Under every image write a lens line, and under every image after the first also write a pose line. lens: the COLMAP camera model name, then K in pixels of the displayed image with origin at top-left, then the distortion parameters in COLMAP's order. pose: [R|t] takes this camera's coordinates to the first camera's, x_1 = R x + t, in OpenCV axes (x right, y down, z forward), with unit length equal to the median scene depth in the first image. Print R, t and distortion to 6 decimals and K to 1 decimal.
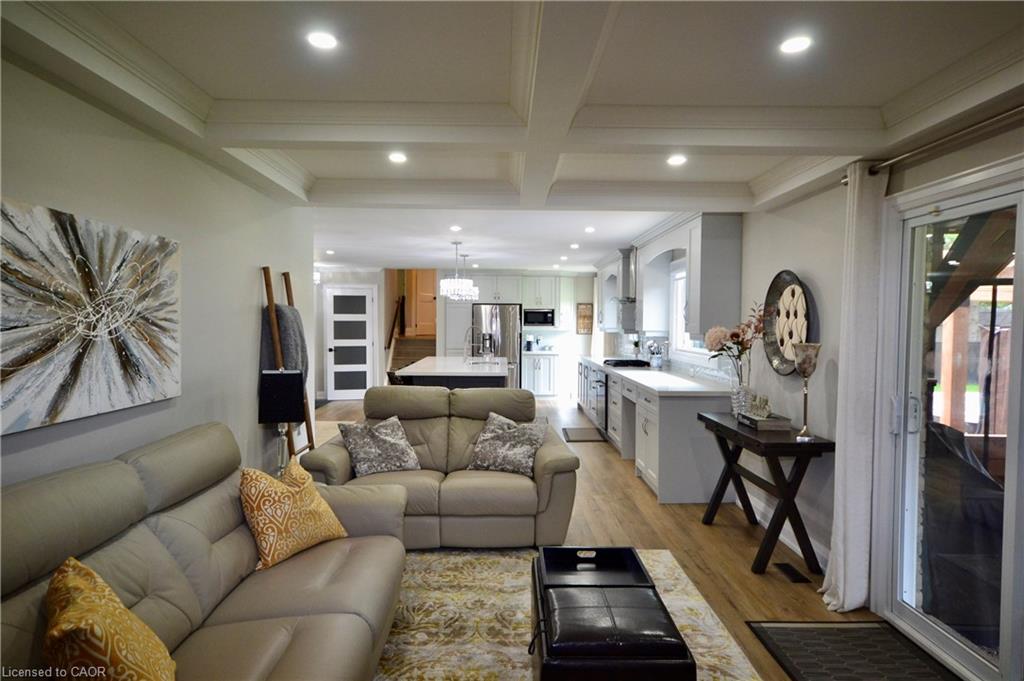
lens RADIAL K [[679.5, 0, 517.2], [0, 679.5, 340.0], [0, 0, 1]] dist [0.050418, -0.000999]
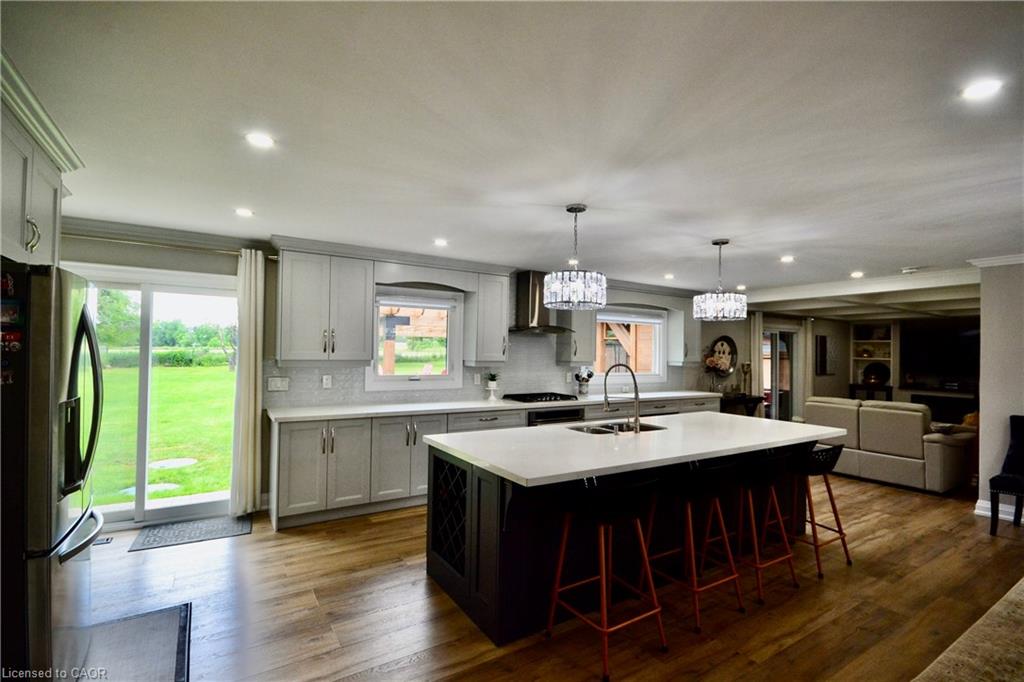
lens RADIAL K [[476.8, 0, 509.8], [0, 476.8, 341.7], [0, 0, 1]] dist [0.001680, -0.001354]
pose [[-0.523288, 0.001532, 0.852155, -0.257091], [0.001743, 0.999998, -0.000728, -0.028597], [-0.852154, 0.001104, -0.523289, 0.953003]]
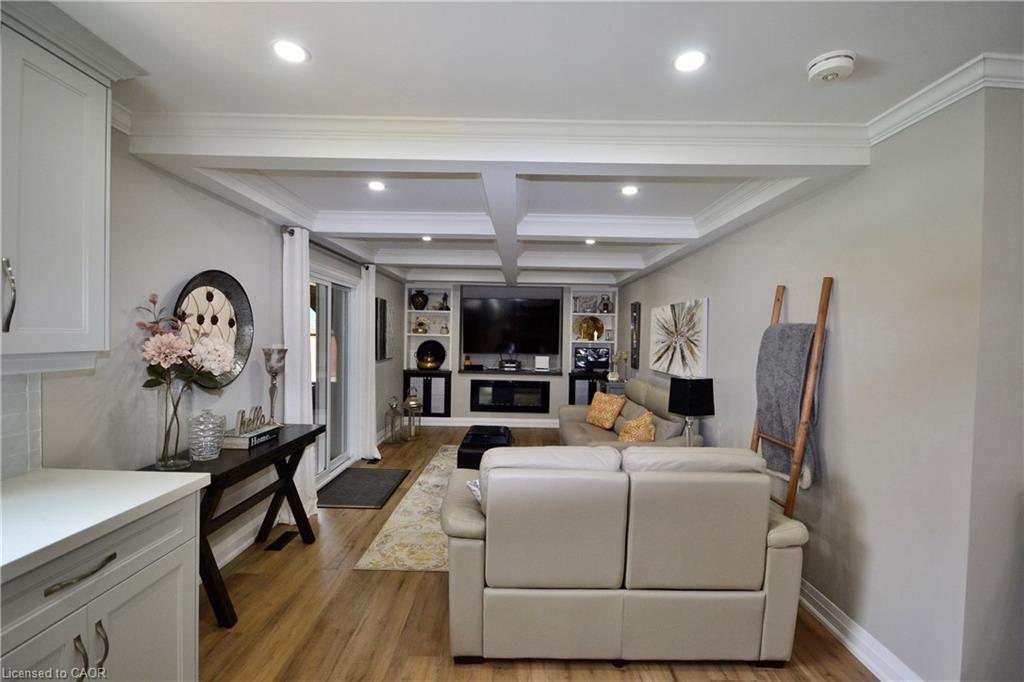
lens RADIAL K [[457.8, 0, 513.6], [0, 457.8, 350.3], [0, 0, 1]] dist [0.004290, -0.004833]
pose [[-0.999392, -0.027530, 0.021396, -0.002899], [-0.026272, 0.998028, 0.057000, -0.015450], [-0.022923, 0.056403, -0.998145, 0.579159]]
